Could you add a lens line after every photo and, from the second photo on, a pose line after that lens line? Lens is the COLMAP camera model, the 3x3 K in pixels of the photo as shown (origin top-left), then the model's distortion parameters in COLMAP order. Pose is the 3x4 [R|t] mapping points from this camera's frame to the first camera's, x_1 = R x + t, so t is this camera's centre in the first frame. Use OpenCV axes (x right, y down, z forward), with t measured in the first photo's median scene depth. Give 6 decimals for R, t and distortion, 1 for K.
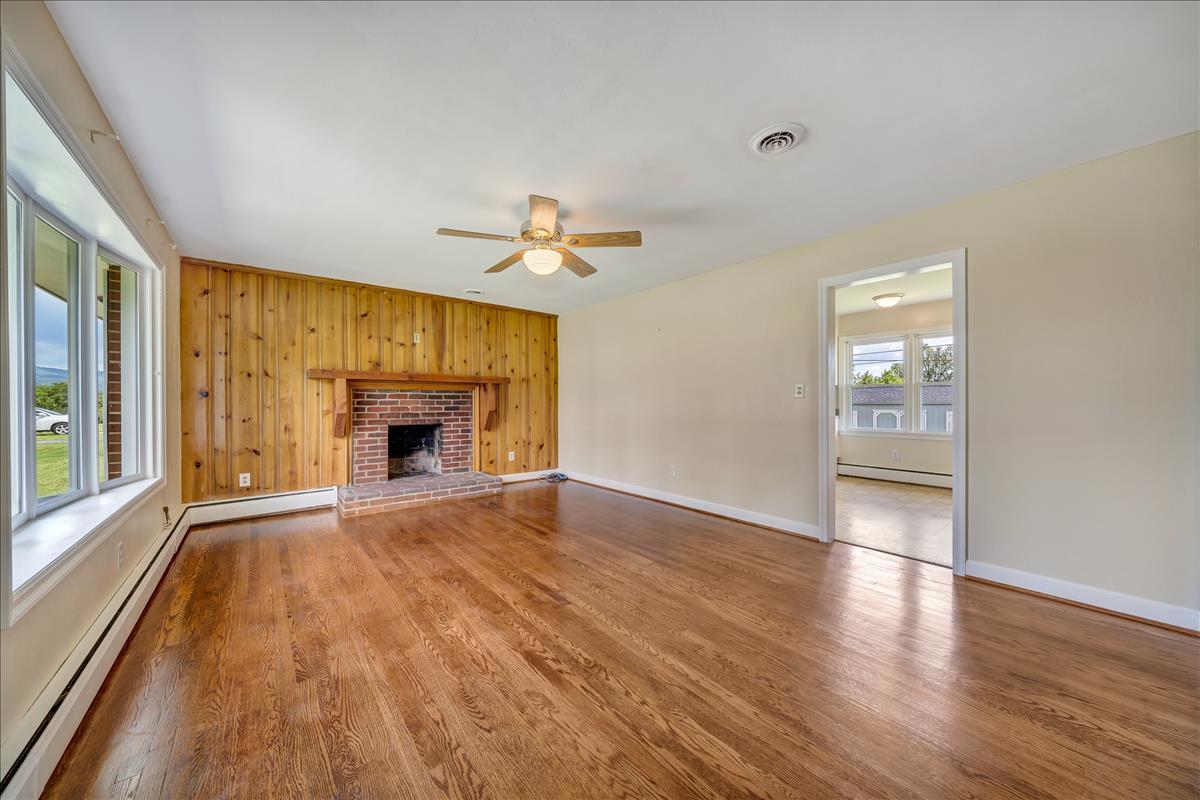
lens RADIAL K [[418.7, 0, 596.8], [0, 418.7, 402.5], [0, 0, 1]] dist [-0.000690, -0.000251]
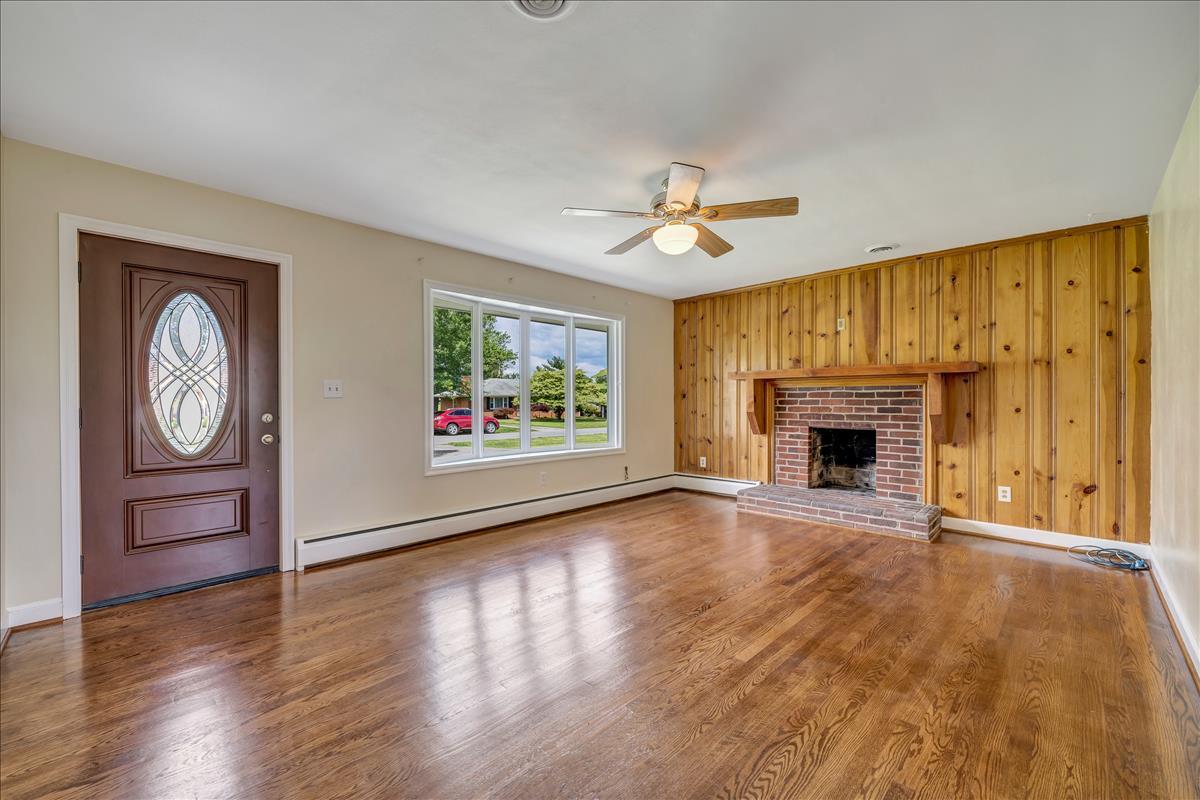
lens RADIAL K [[484.4, 0, 591.9], [0, 484.4, 405.1], [0, 0, 1]] dist [-0.001826, 0.000066]
pose [[0.092634, 0.008735, -0.995662, 0.491497], [-0.001671, 0.999961, 0.008618, -0.001291], [0.995699, 0.000865, 0.092645, 0.425612]]
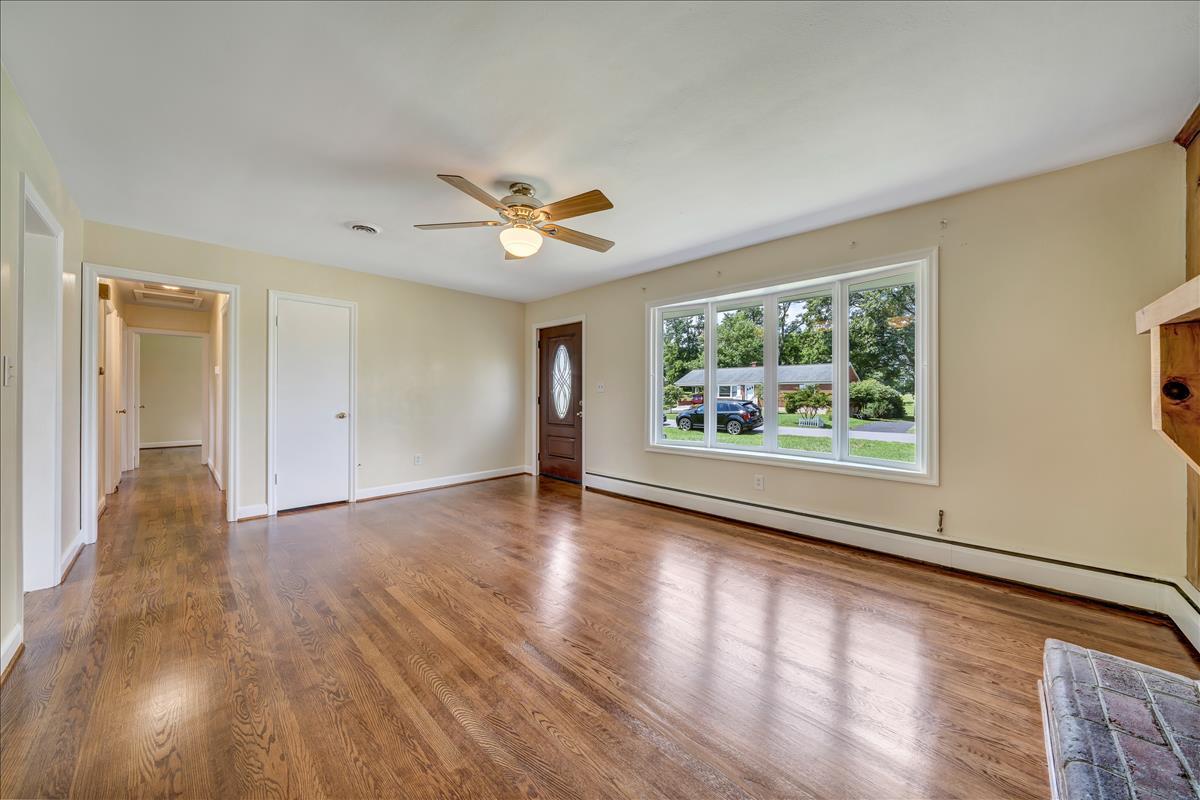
lens RADIAL K [[418.7, 0, 593.1], [0, 418.7, 391.5], [0, 0, 1]] dist [-0.000690, -0.000251]
pose [[-0.994681, -0.000945, -0.102995, -0.111405], [-0.000758, 0.999998, -0.001856, -0.004602], [0.102997, -0.001769, -0.994680, 1.118152]]
